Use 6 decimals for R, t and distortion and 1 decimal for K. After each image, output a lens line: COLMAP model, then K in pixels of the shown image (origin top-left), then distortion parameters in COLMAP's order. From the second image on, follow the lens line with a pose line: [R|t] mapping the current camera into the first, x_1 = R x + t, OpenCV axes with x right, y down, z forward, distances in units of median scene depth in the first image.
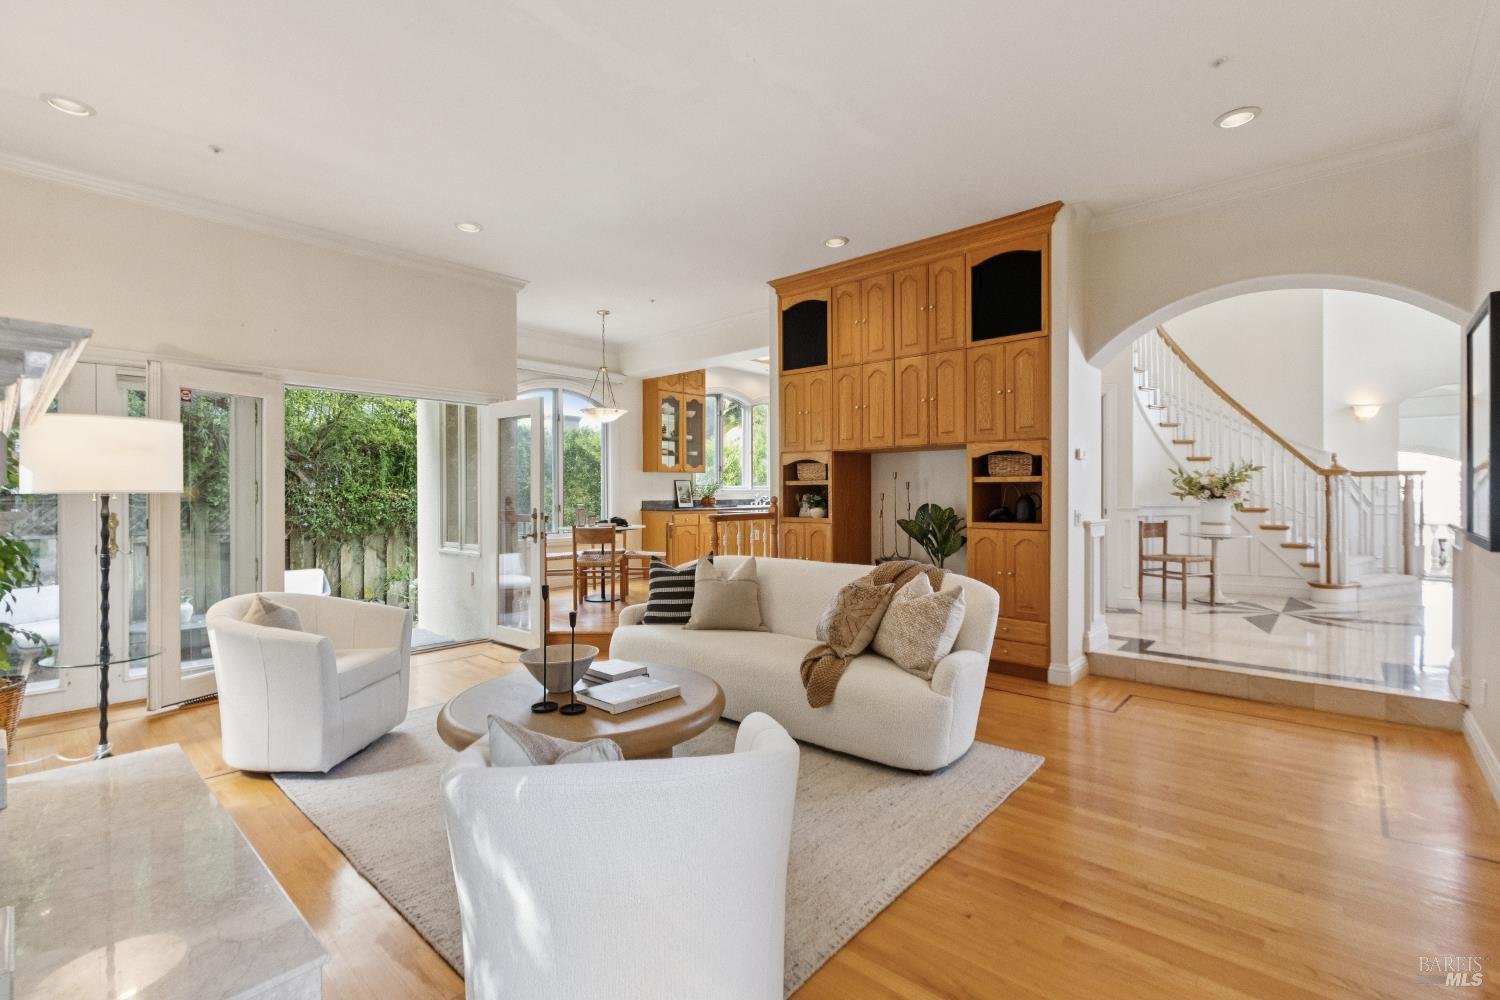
lens RADIAL K [[667.2, 0, 754.9], [0, 667.2, 501.1], [0, 0, 1]] dist [-0.002063, 0.000067]
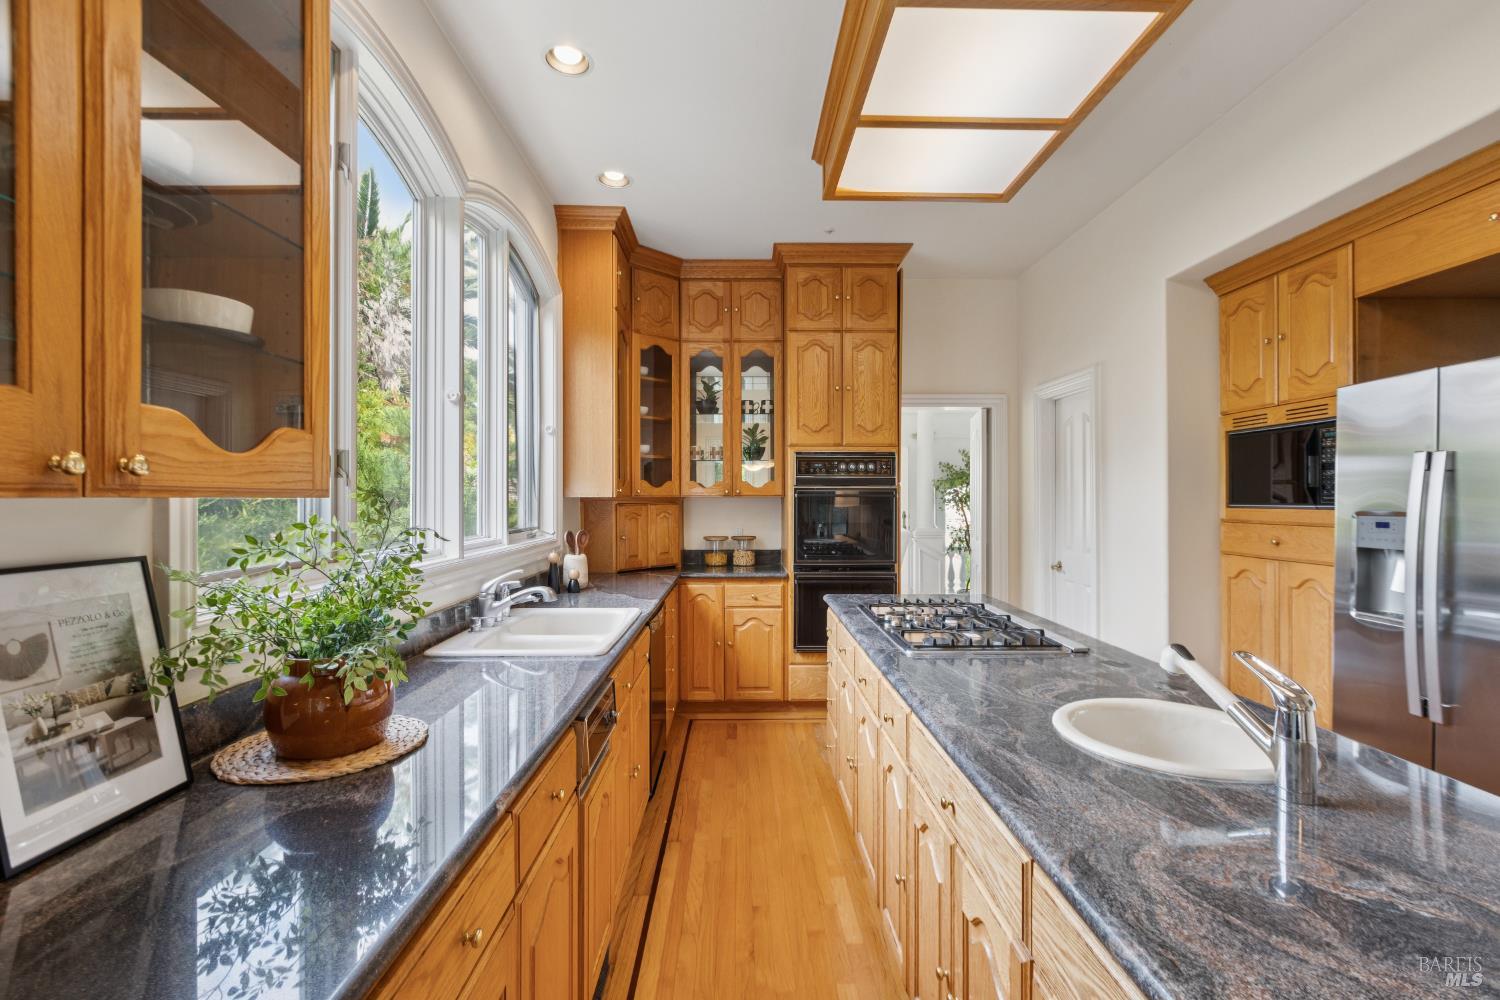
lens RADIAL K [[667.2, 0, 754.9], [0, 667.2, 501.1], [0, 0, 1]] dist [-0.002063, 0.000067]
pose [[0.727789, -0.000897, 0.685801, -0.104137], [0.007055, 0.999956, -0.006179, -0.041652], [-0.685765, 0.009335, 0.727763, 0.887087]]
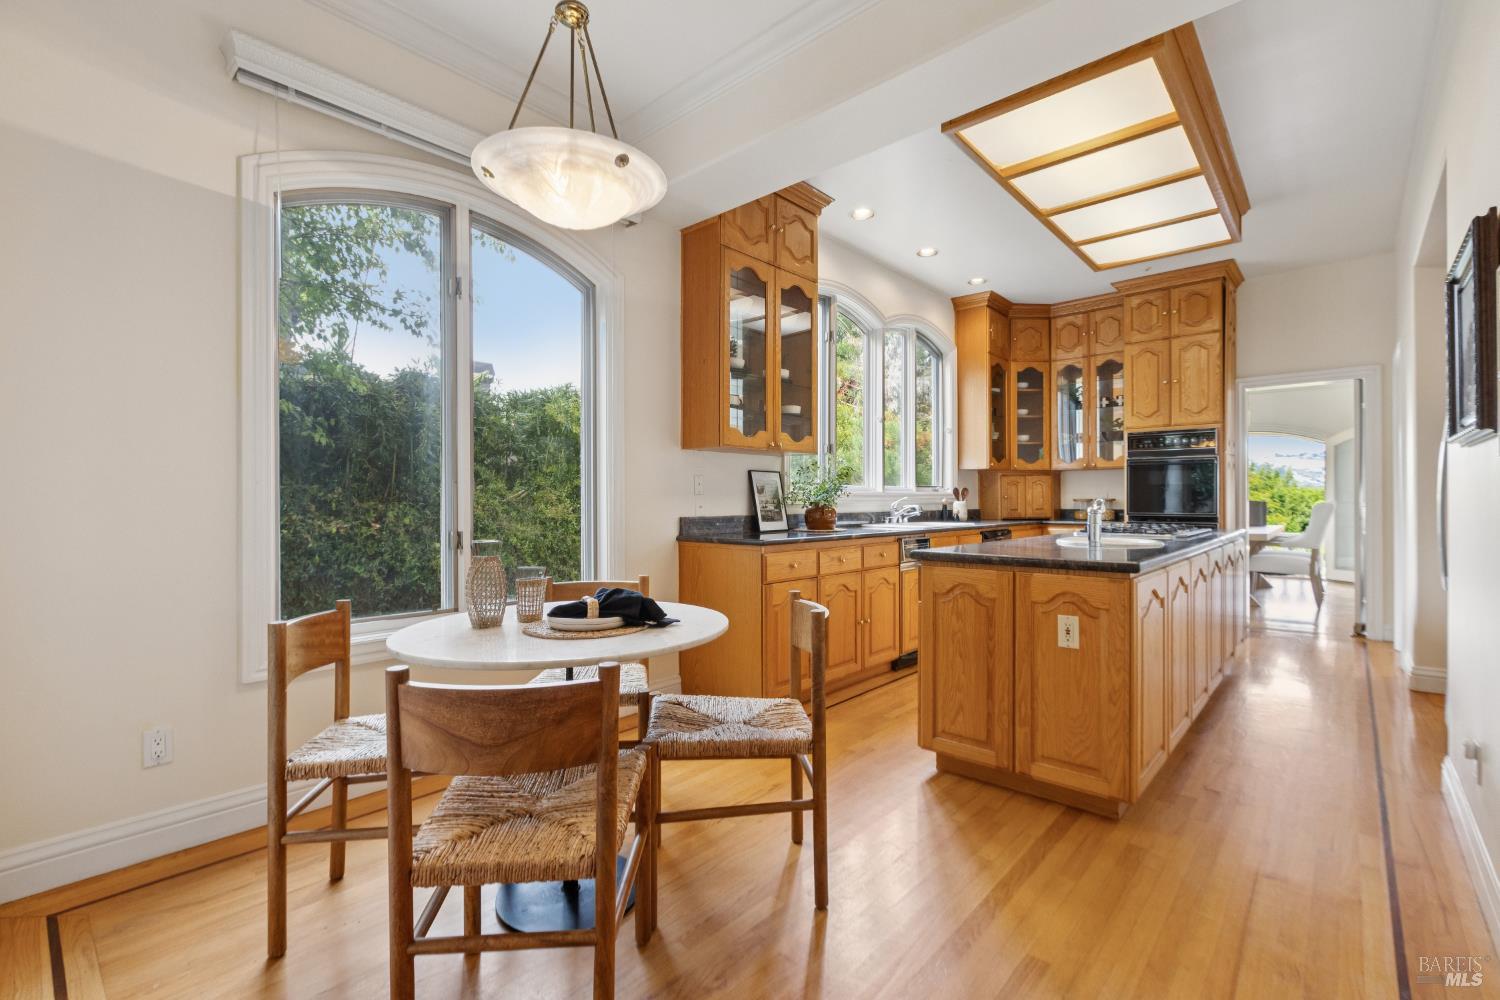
lens RADIAL K [[667.2, 0, 754.9], [0, 667.2, 501.1], [0, 0, 1]] dist [-0.002063, 0.000067]
pose [[0.999995, 0.001319, 0.002819, -0.121114], [-0.001287, 0.999938, -0.011067, -0.006087], [-0.002833, 0.011064, 0.999935, 0.571647]]
